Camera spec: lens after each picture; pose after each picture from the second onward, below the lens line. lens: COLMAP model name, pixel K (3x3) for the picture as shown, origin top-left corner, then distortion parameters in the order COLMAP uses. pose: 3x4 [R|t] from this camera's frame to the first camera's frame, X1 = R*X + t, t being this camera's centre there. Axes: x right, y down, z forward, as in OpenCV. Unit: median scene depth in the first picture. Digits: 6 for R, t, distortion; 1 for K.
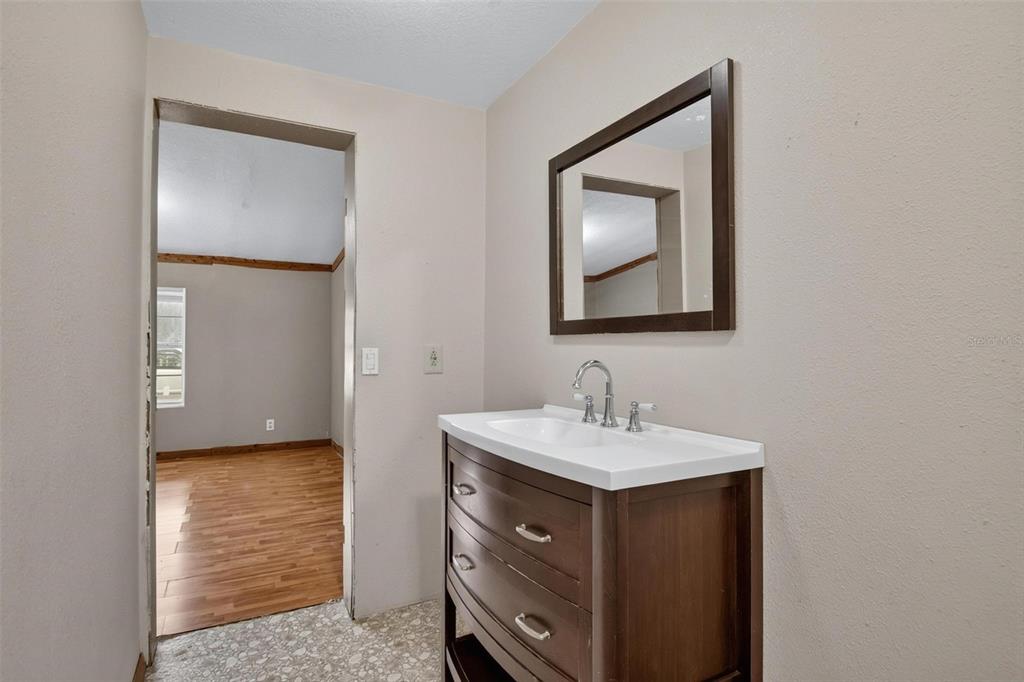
lens RADIAL K [[549.8, 0, 511.0], [0, 549.8, 335.8], [0, 0, 1]] dist [-0.002263, -0.000327]
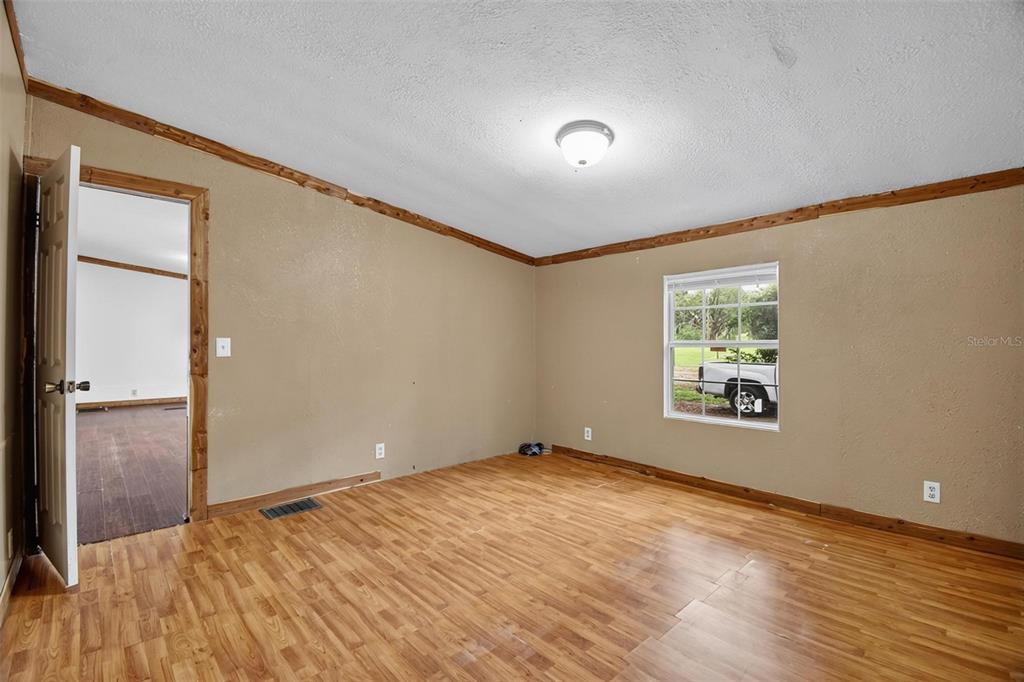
lens RADIAL K [[457.8, 0, 509.1], [0, 457.8, 341.7], [0, 0, 1]] dist [-0.013731, -0.003294]
pose [[0.260135, 0.000719, -0.965572, -0.192676], [0.014452, 0.999885, 0.004638, 0.011084], [0.965464, -0.015161, 0.260095, 0.782757]]
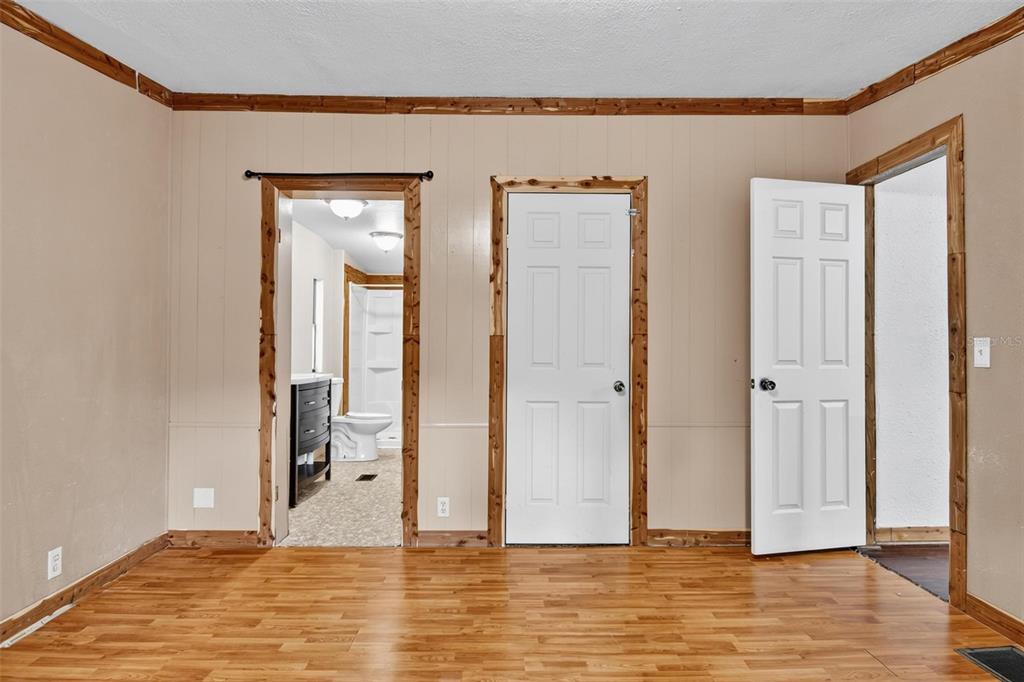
lens RADIAL K [[582.1, 0, 510.0], [0, 582.1, 343.1], [0, 0, 1]] dist [-0.006749, -0.003868]
pose [[-0.895081, 0.002830, 0.445894, -0.925355], [-0.010317, 0.999581, -0.027054, 0.030124], [-0.445784, -0.028816, -0.894677, 1.314231]]
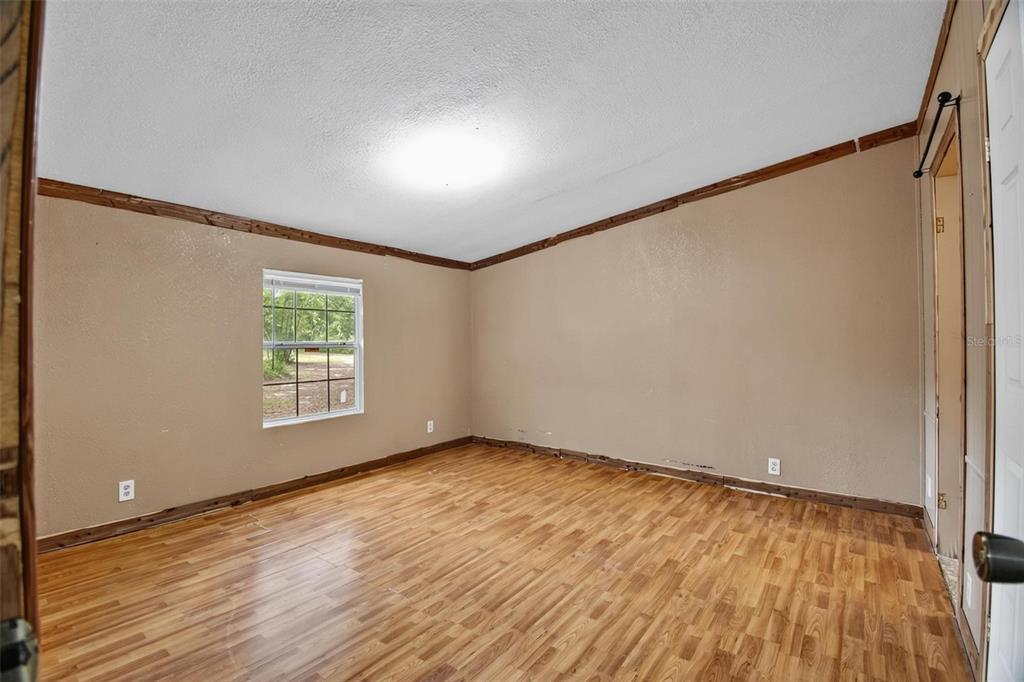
lens RADIAL K [[457.8, 0, 509.4], [0, 457.8, 337.3], [0, 0, 1]] dist [-0.013731, -0.003294]
pose [[0.904932, -0.000074, 0.425555, -1.043798], [-0.002000, 0.999988, 0.004427, 0.003667], [-0.425551, -0.004858, 0.904922, 0.348438]]
